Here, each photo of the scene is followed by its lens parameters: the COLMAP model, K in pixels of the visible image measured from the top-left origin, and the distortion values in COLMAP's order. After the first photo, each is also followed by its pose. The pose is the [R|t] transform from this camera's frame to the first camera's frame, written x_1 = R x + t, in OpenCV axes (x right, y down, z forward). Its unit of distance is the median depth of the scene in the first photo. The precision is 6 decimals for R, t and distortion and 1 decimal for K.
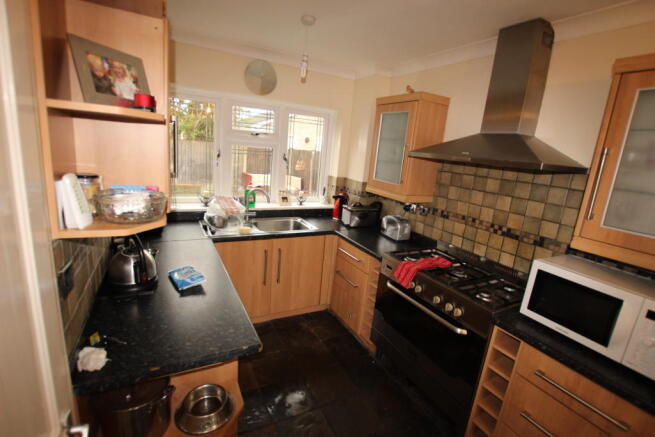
lens RADIAL K [[305.0, 0, 328.6], [0, 305.0, 216.4], [0, 0, 1]] dist [-0.016542, -0.000460]
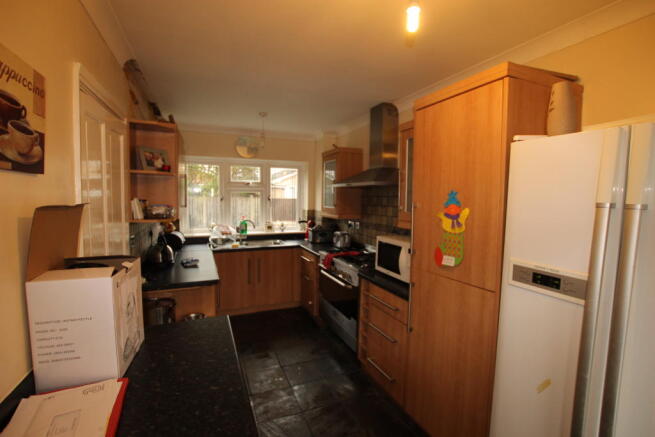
lens RADIAL K [[305.0, 0, 325.6], [0, 305.0, 218.8], [0, 0, 1]] dist [-0.016542, -0.000460]
pose [[0.992715, -0.067826, -0.099579, 0.348268], [0.051788, 0.986459, -0.155616, 0.185550], [0.108786, 0.149326, 0.982786, -0.472570]]
